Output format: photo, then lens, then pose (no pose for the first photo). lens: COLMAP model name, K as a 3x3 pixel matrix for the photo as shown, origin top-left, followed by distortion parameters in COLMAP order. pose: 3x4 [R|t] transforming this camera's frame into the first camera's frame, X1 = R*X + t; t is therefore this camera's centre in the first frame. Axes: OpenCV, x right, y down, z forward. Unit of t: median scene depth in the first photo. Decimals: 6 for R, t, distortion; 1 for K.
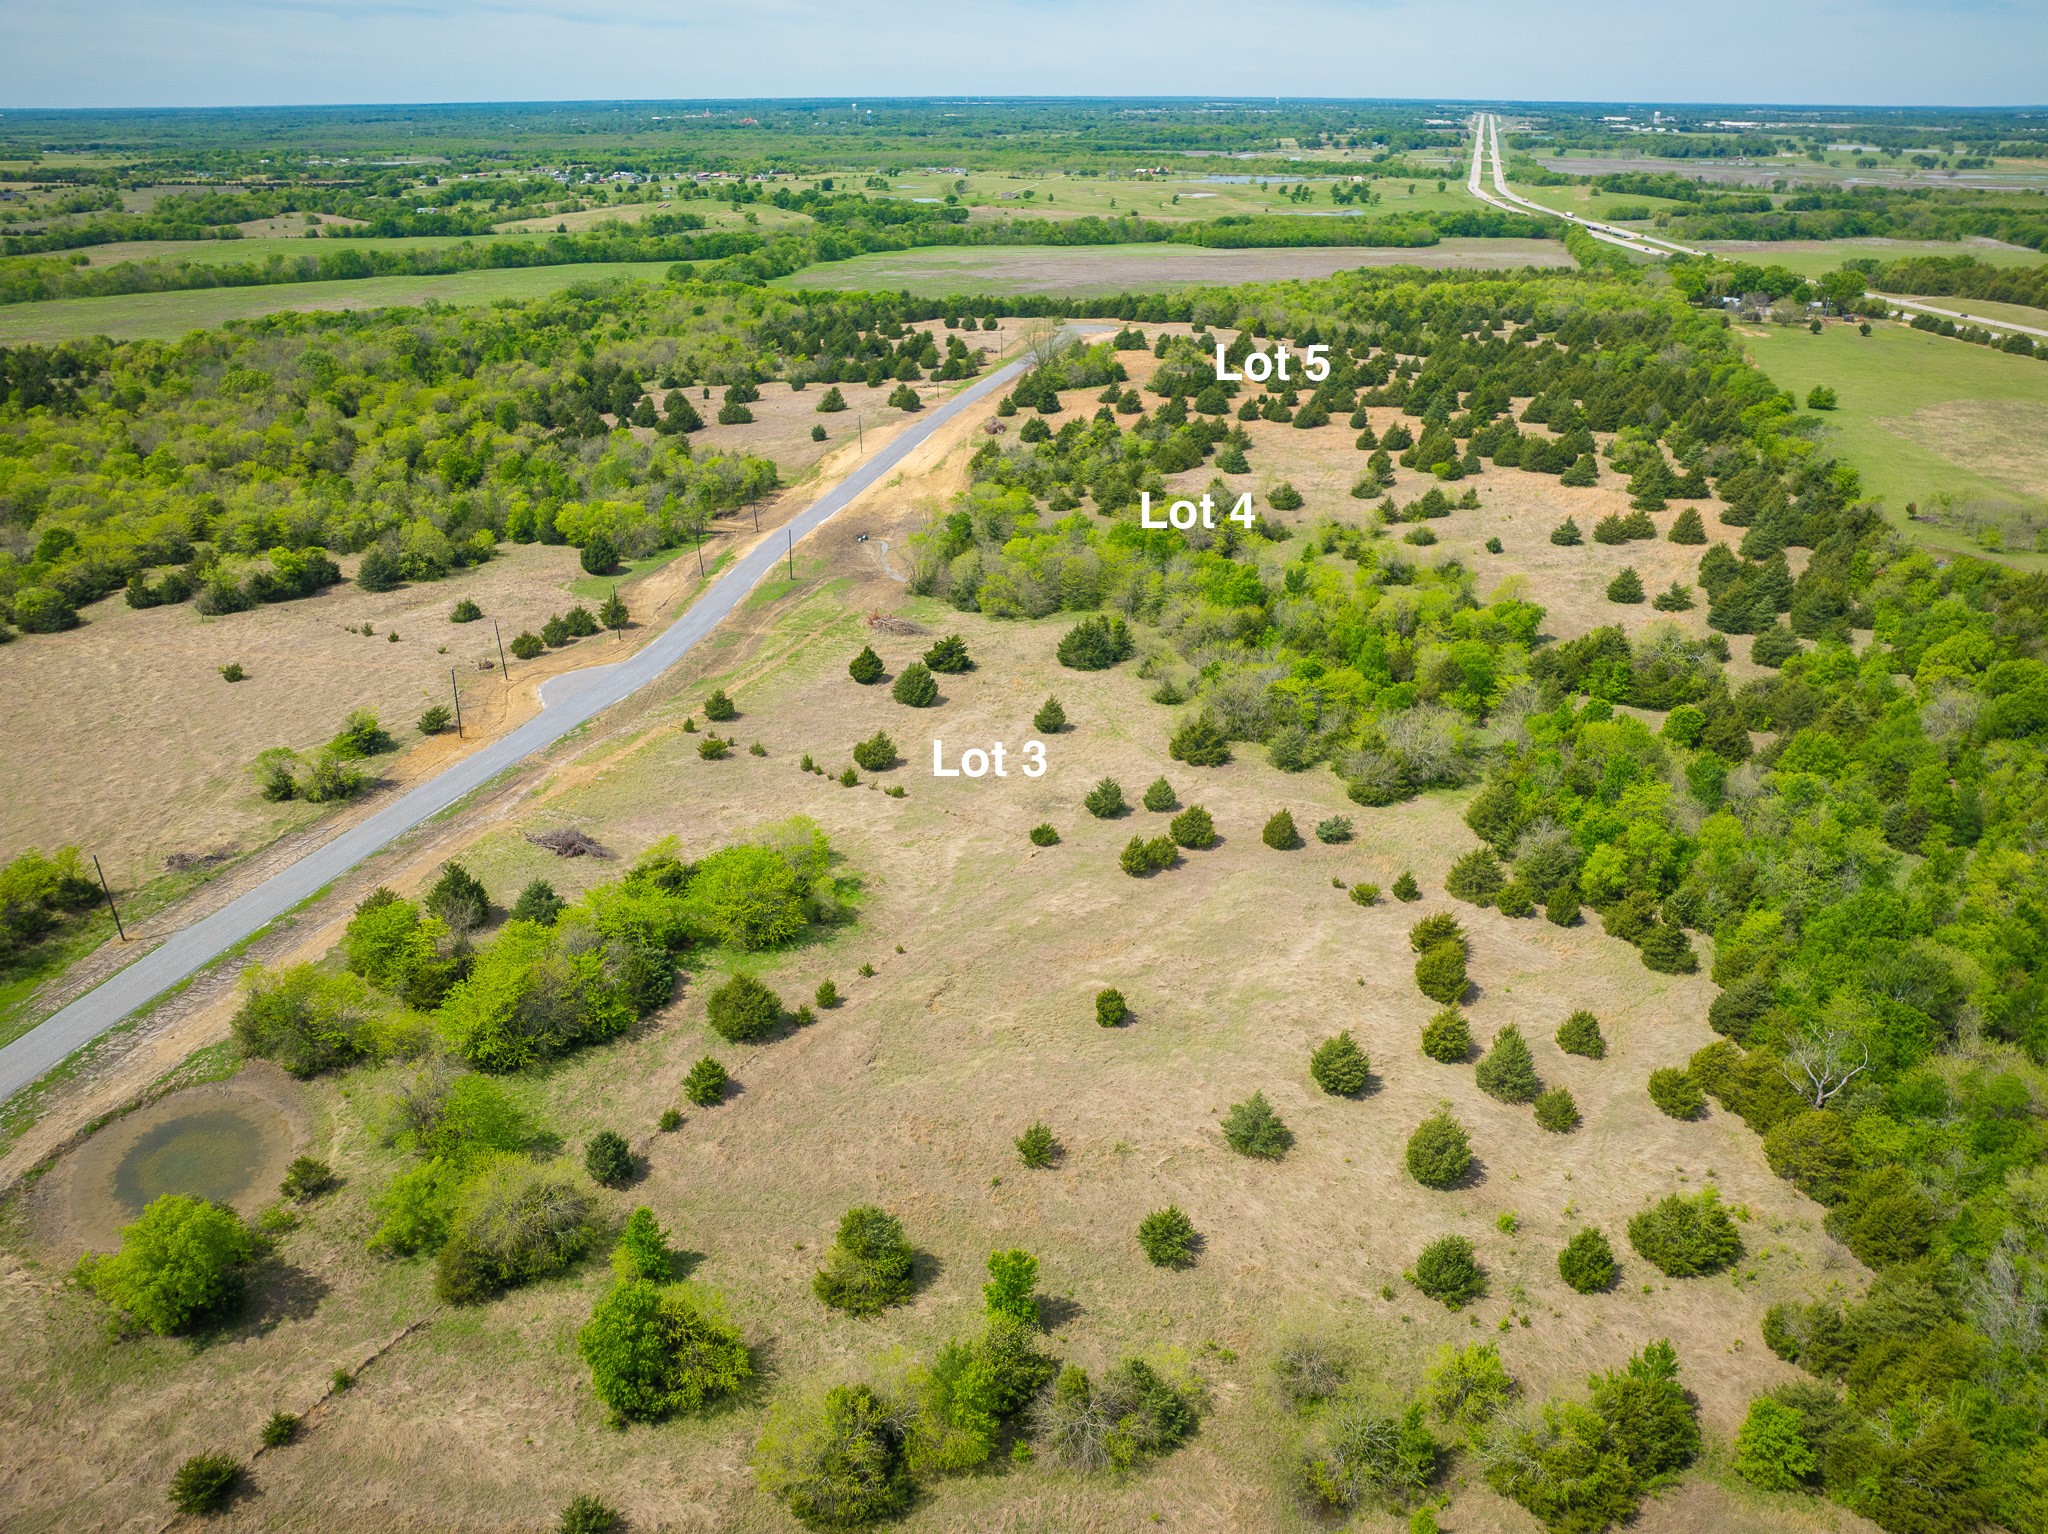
lens RADIAL K [[1447.6, 0, 1034.3], [0, 1447.6, 764.1], [0, 0, 1]] dist [-0.045782, 0.014389]
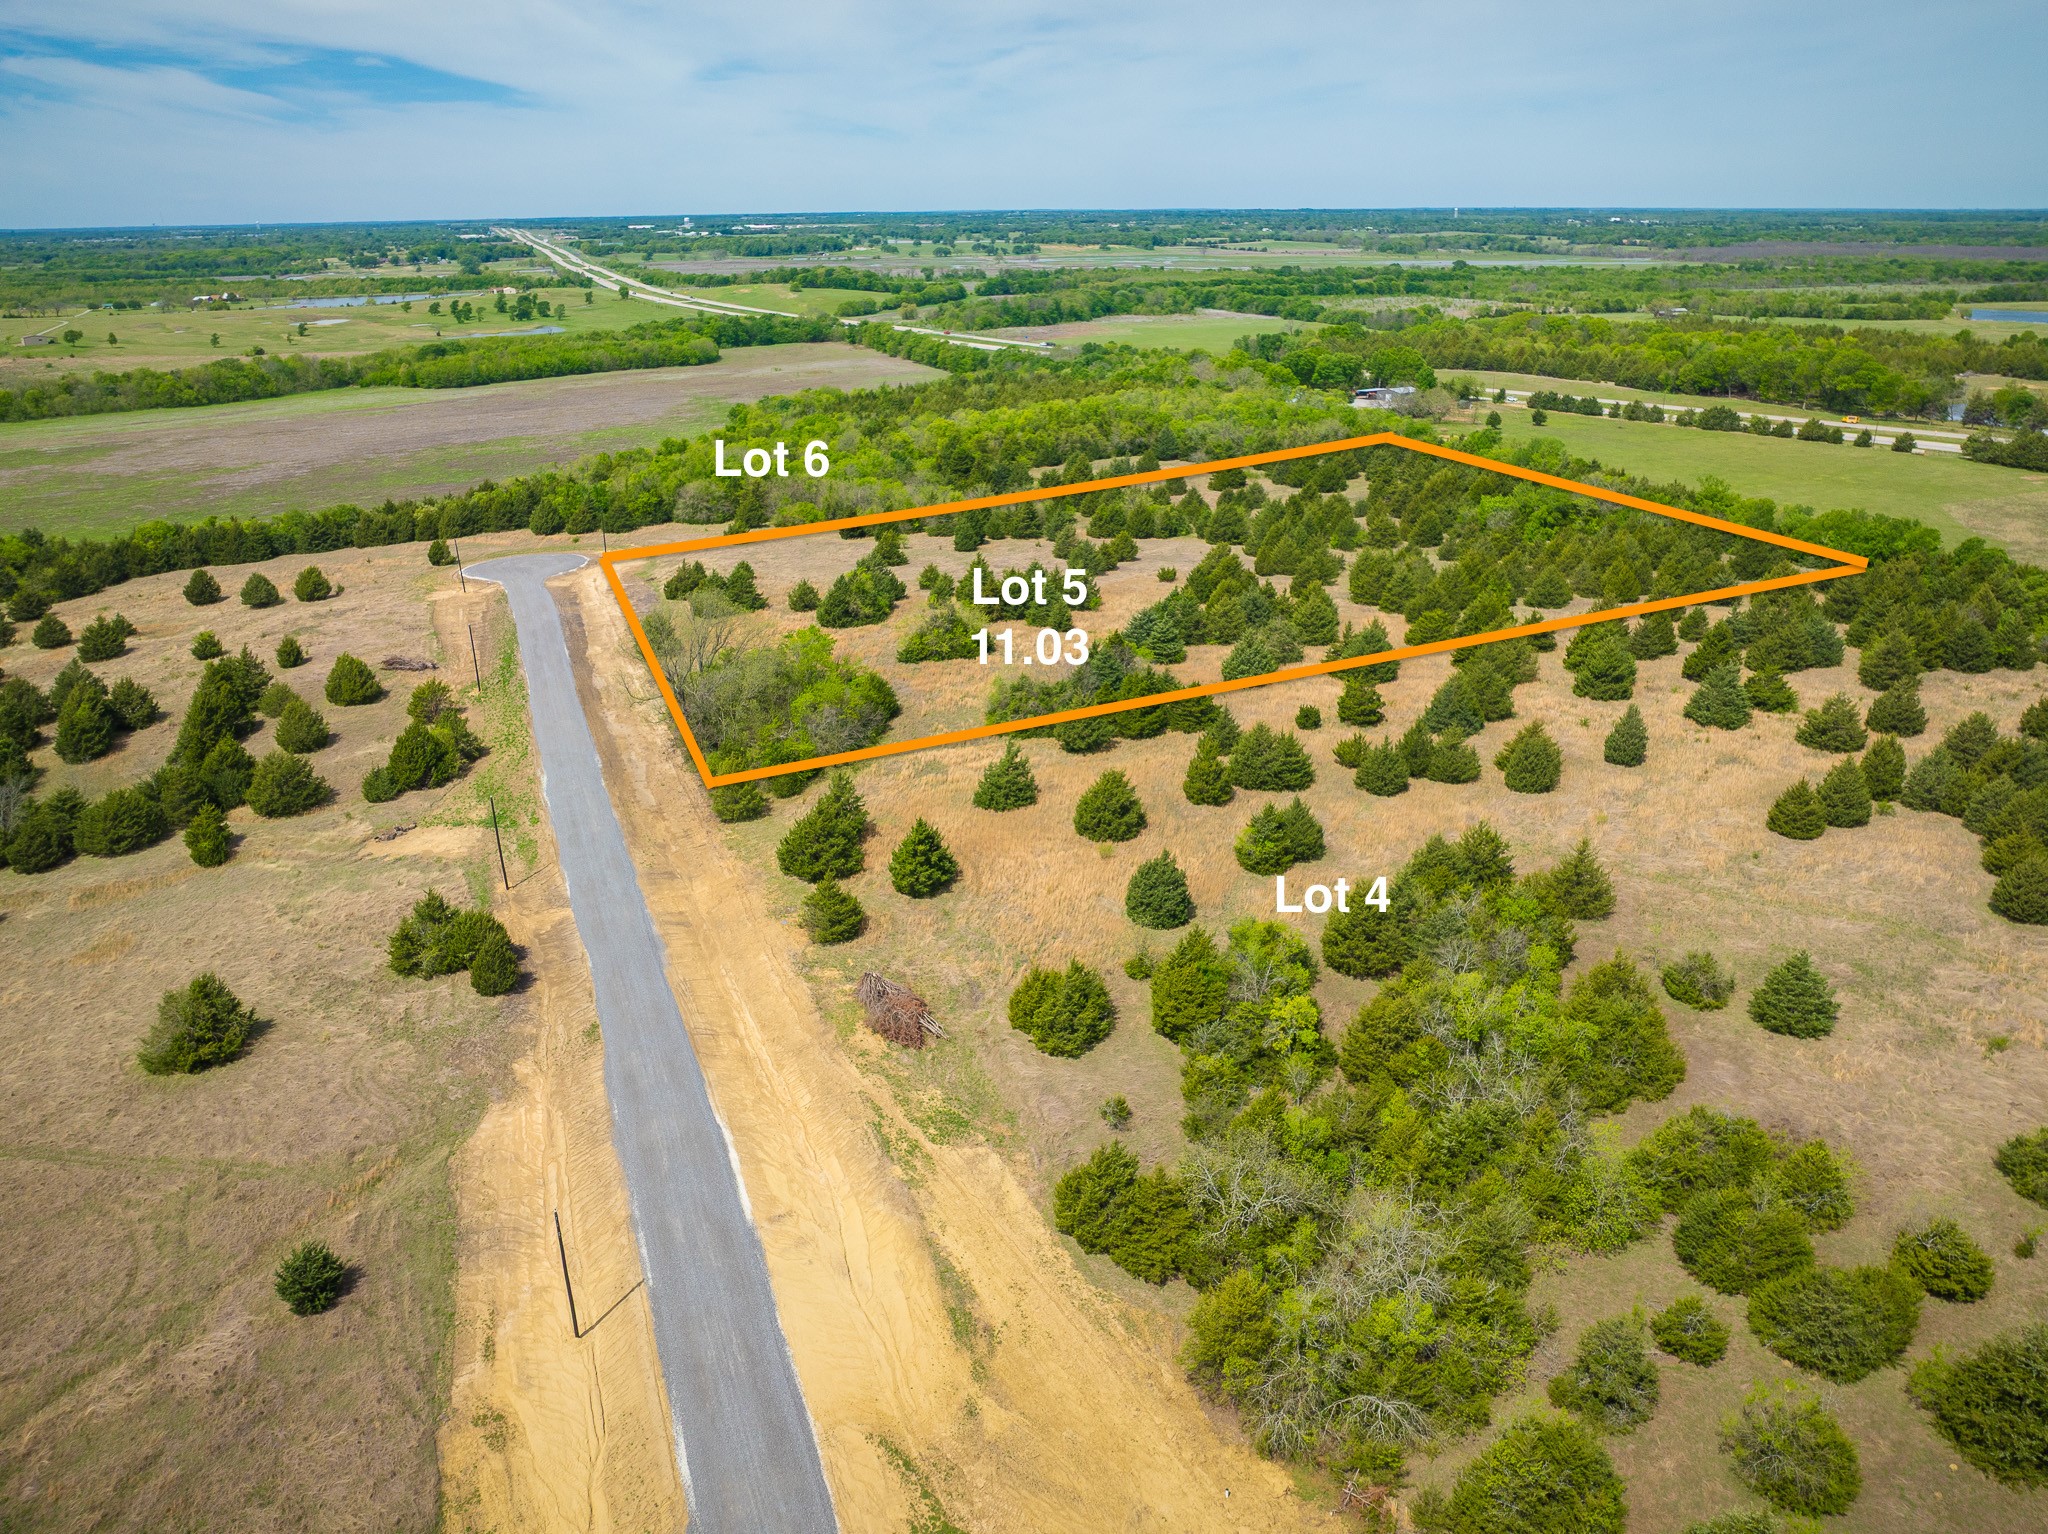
lens RADIAL K [[1447.6, 0, 1029.2], [0, 1447.6, 757.3], [0, 0, 1]] dist [-0.045782, 0.014389]
pose [[0.804655, -0.220338, 0.551346, -0.060743], [0.261487, 0.965198, 0.004104, -0.104076], [-0.533062, 0.140868, 0.834267, 0.267138]]
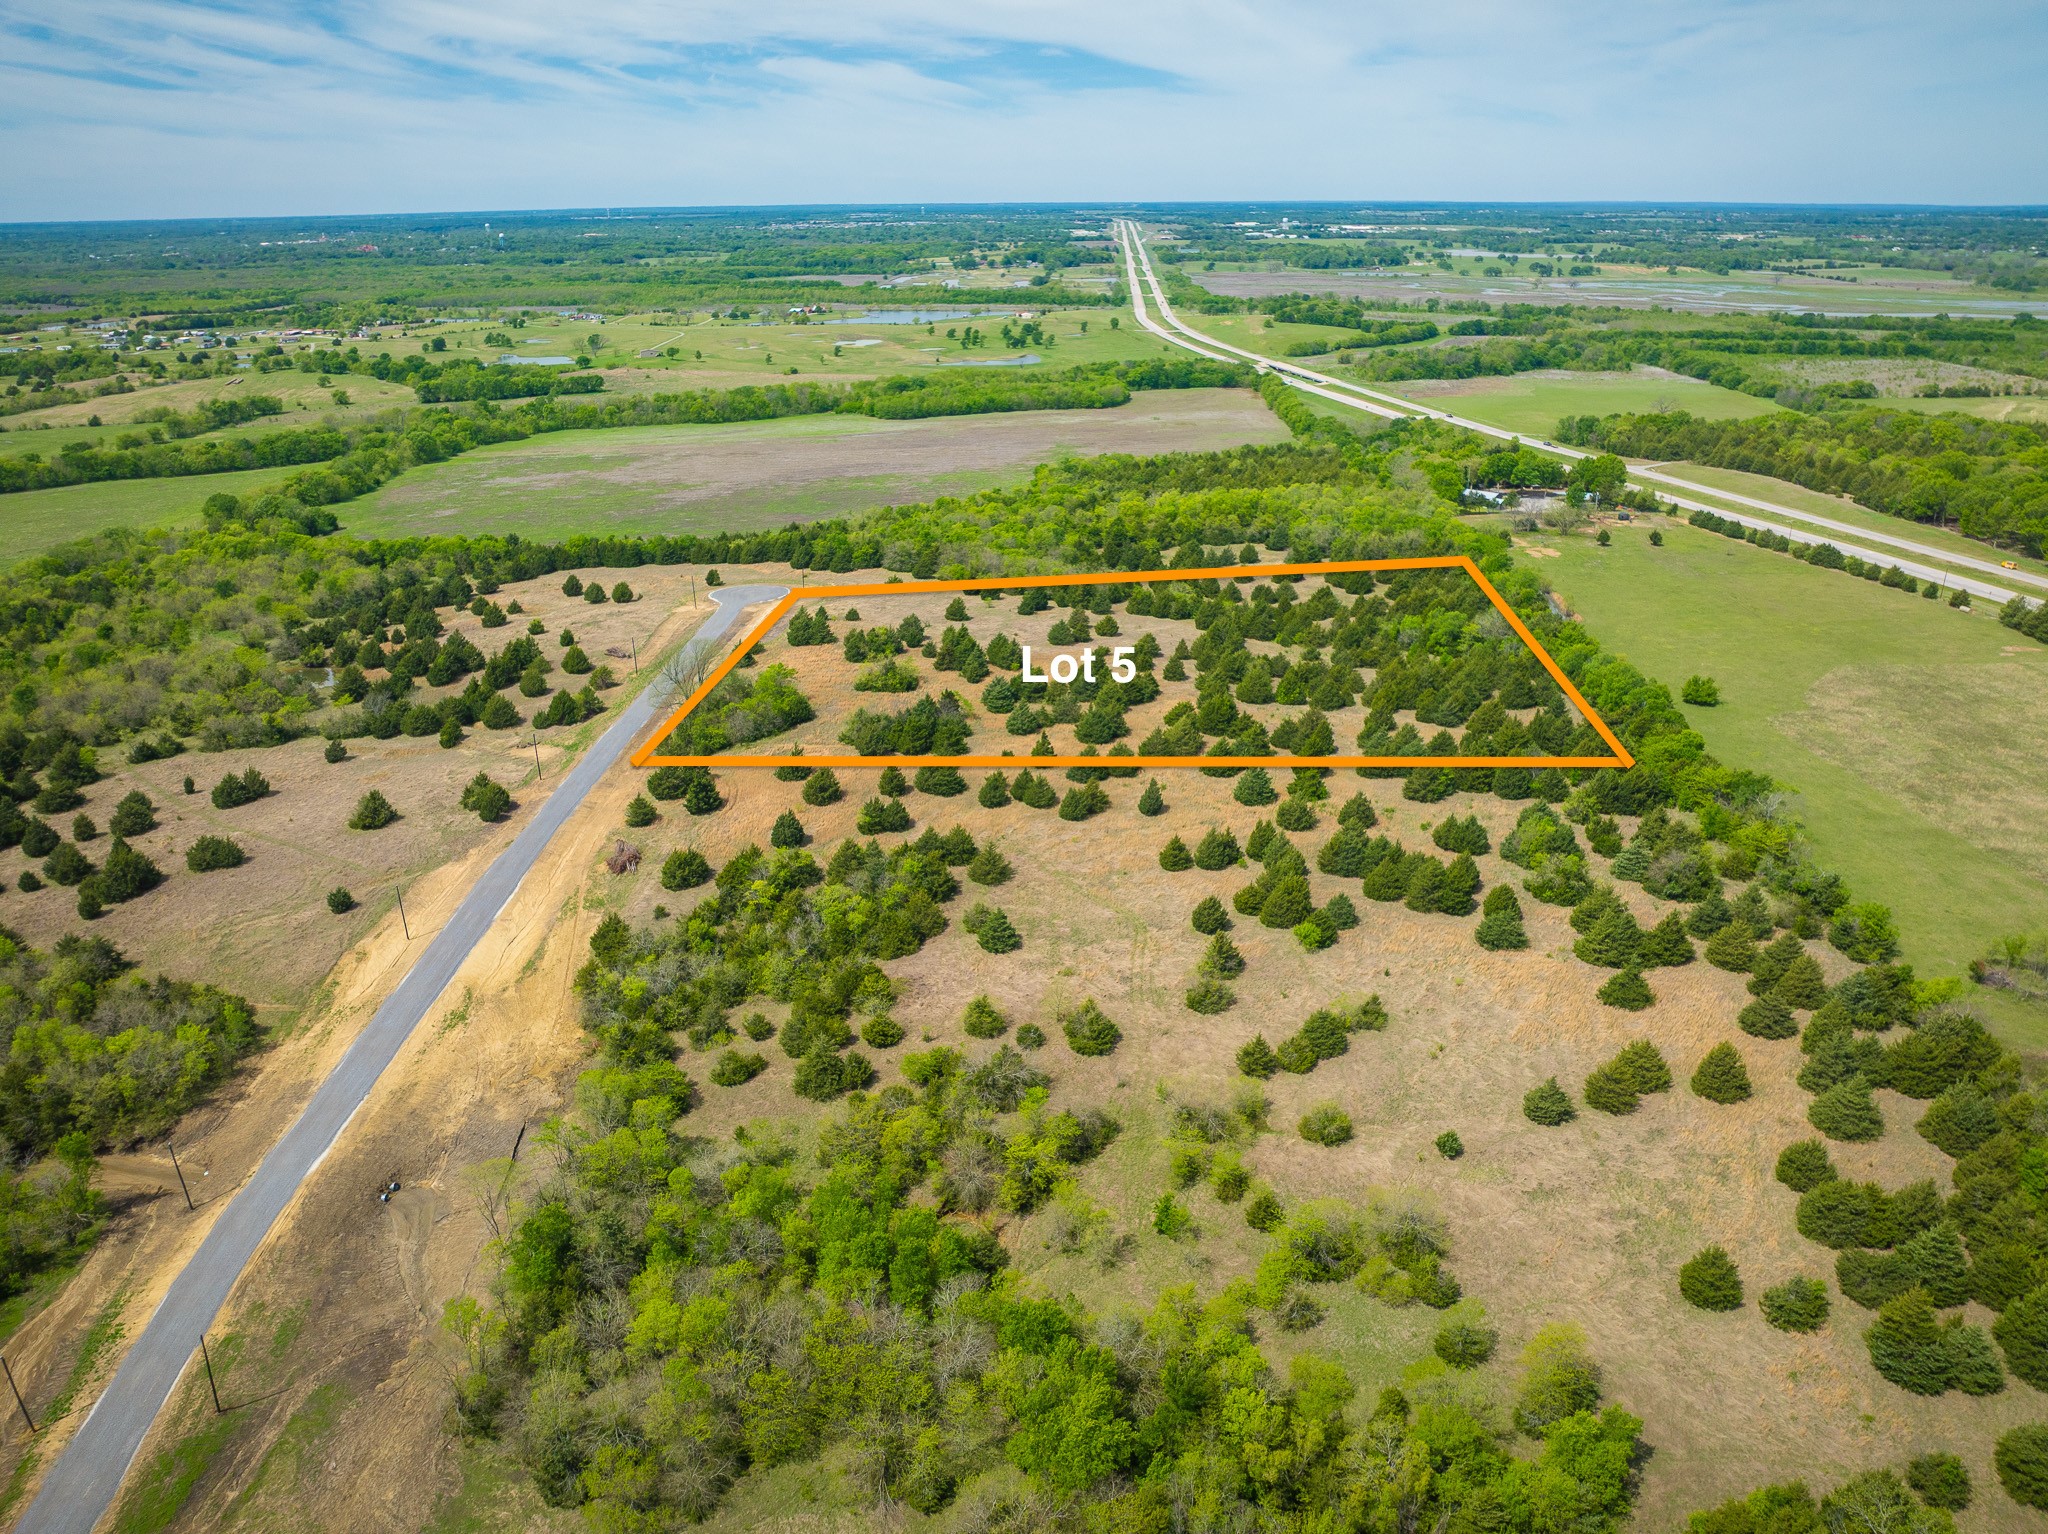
lens RADIAL K [[1447.6, 0, 1030.8], [0, 1447.6, 761.9], [0, 0, 1]] dist [-0.045782, 0.014389]
pose [[0.974929, -0.088751, 0.204052, 0.009047], [0.101765, 0.993332, -0.054173, -0.082687], [-0.197884, 0.073580, 0.977460, 0.115772]]
